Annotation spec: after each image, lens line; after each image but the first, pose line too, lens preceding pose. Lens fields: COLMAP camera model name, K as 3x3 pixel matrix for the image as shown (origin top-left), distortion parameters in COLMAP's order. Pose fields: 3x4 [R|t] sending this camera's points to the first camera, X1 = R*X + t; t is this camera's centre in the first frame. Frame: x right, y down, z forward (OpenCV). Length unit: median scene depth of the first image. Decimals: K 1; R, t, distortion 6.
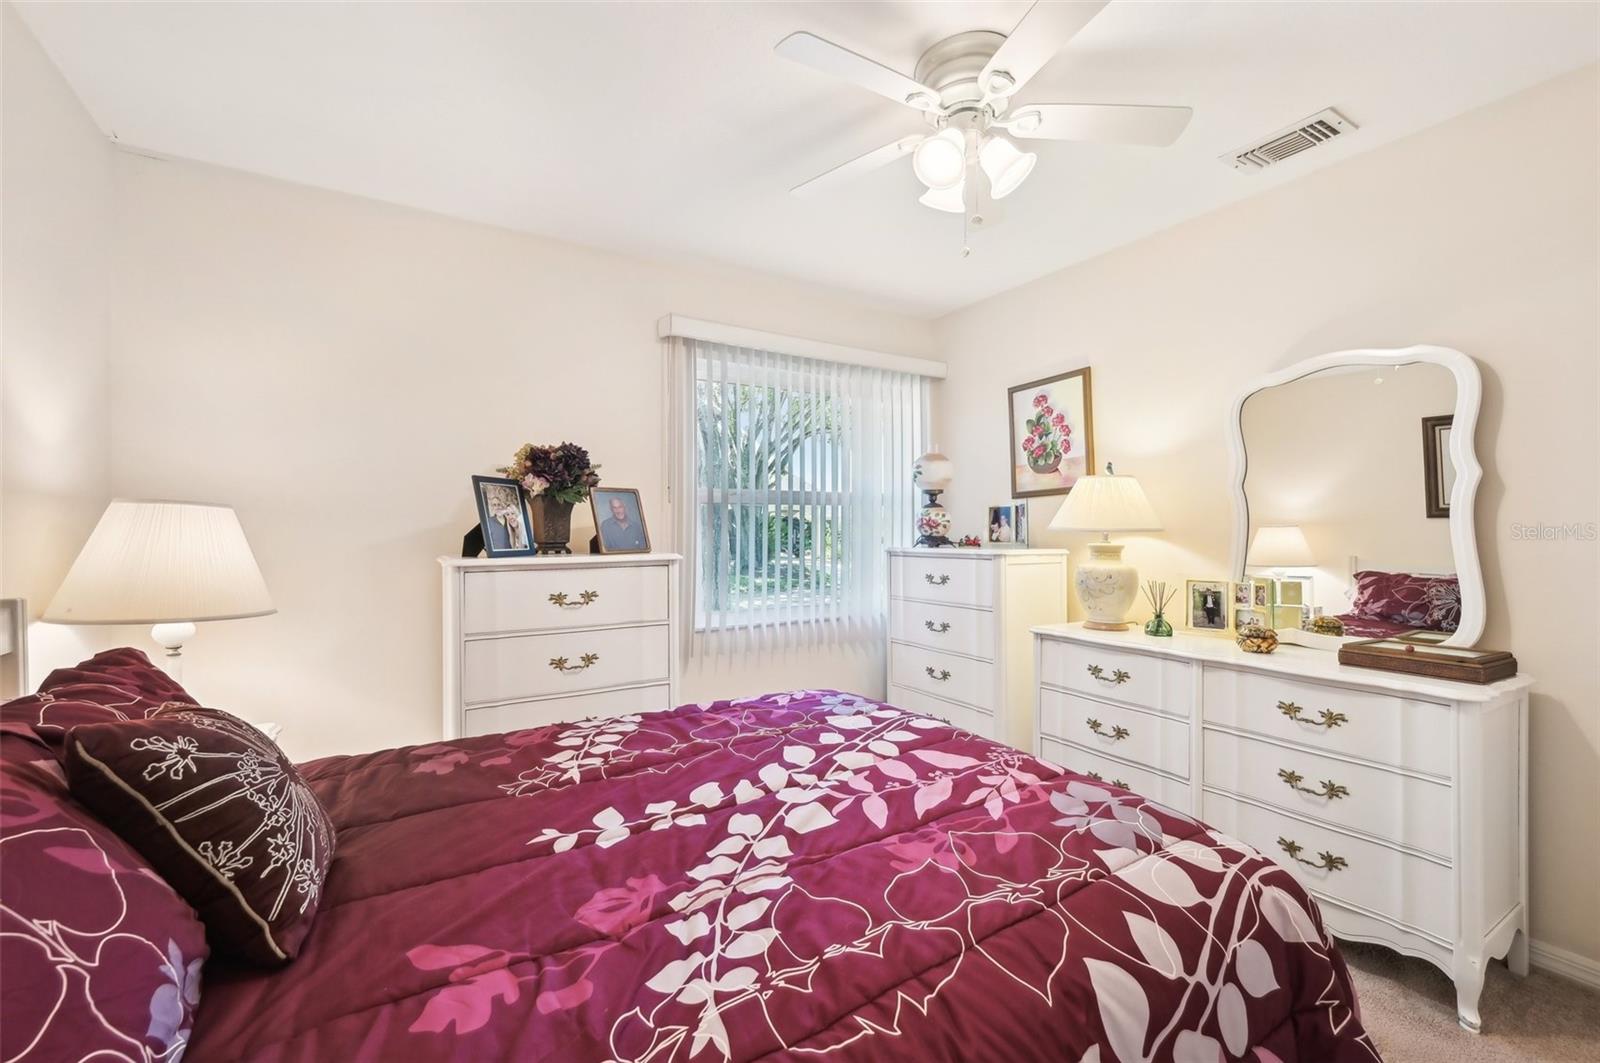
lens RADIAL K [[671.4, 0, 802.8], [0, 671.4, 546.6], [0, 0, 1]] dist [0.000907, 0.000283]
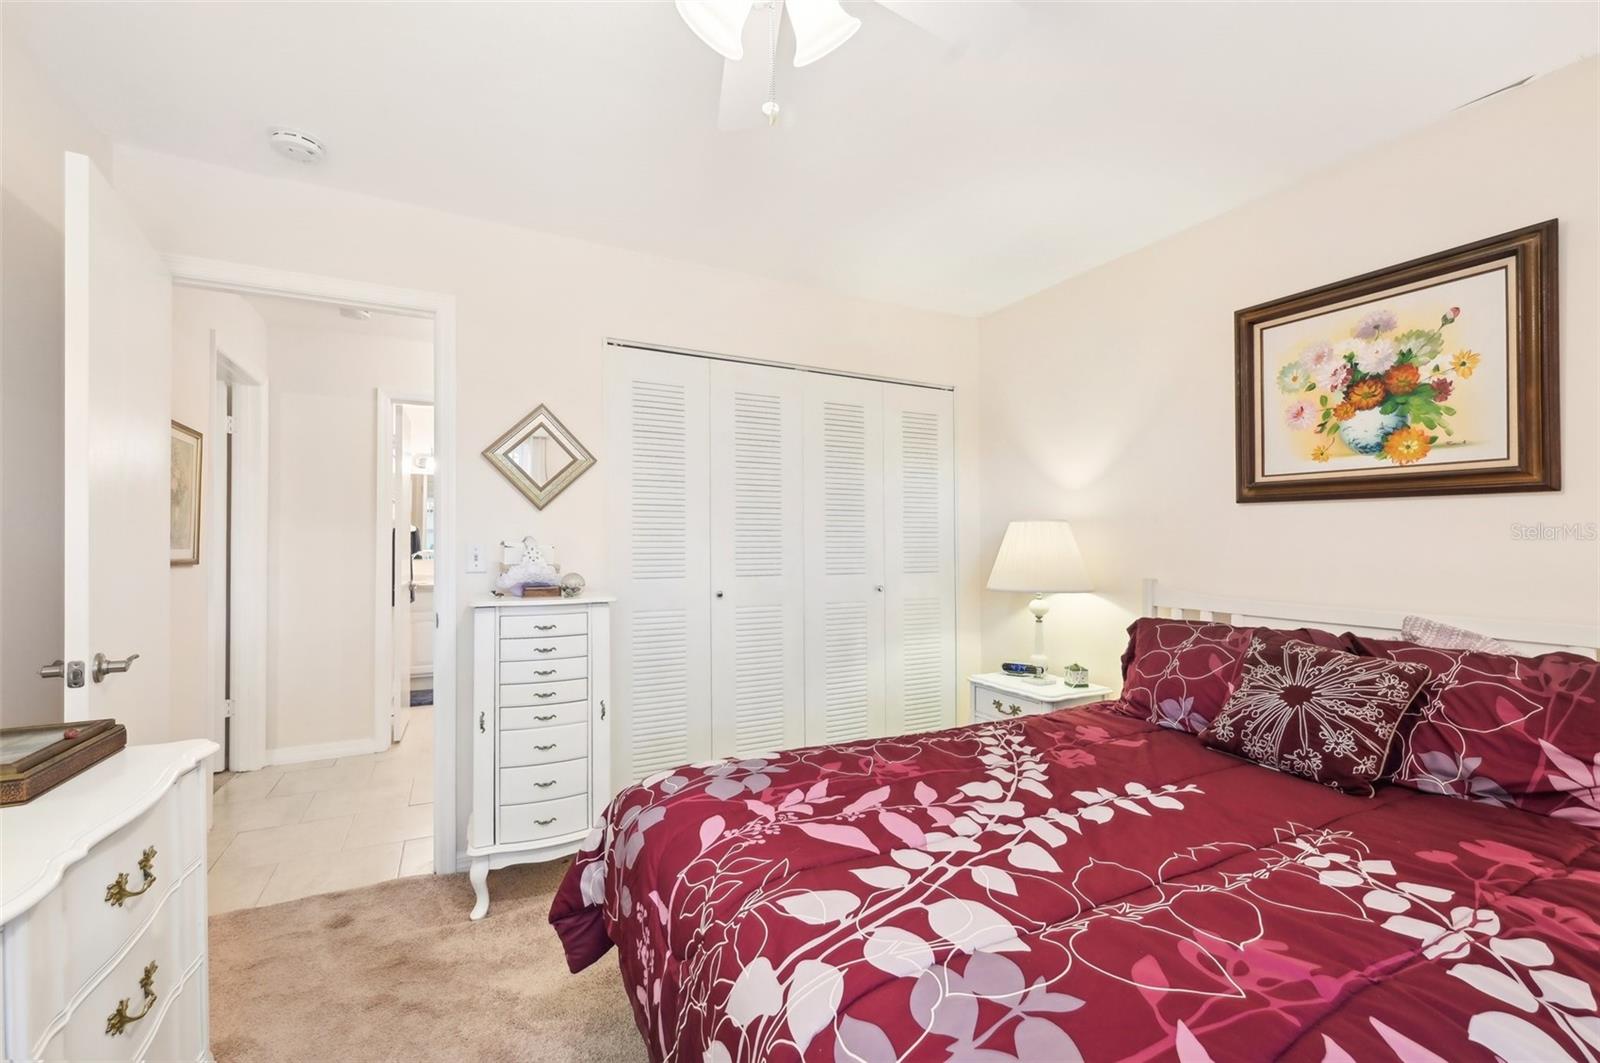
lens RADIAL K [[656.1, 0, 800.9], [0, 656.1, 548.9], [0, 0, 1]] dist [-0.001203, 0.000315]
pose [[-0.995774, -0.000759, 0.091835, 0.196777], [0.002105, 0.999515, 0.031078, -0.048082], [-0.091814, 0.031140, -0.995289, 1.915978]]
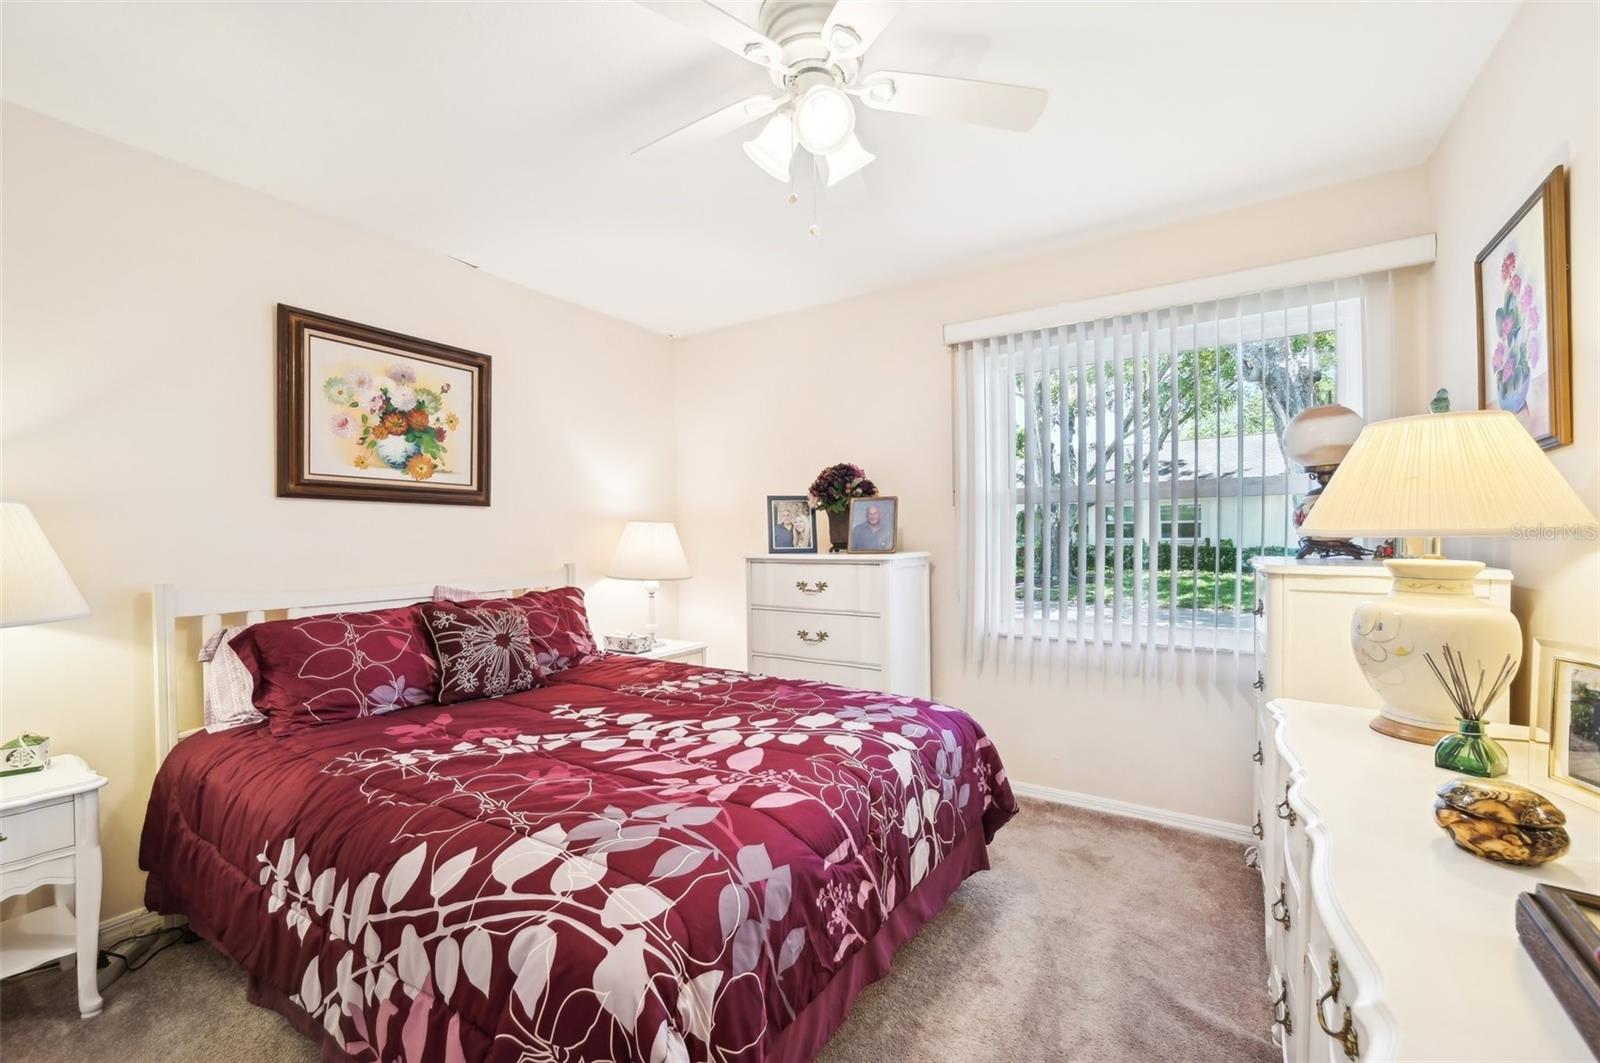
lens RADIAL K [[656.1, 0, 800.9], [0, 656.1, 548.9], [0, 0, 1]] dist [-0.001203, 0.000315]
pose [[0.418127, 0.019490, -0.908179, 1.246974], [-0.012390, 0.999799, 0.015752, -0.023272], [0.908304, 0.004666, 0.418284, 0.710653]]
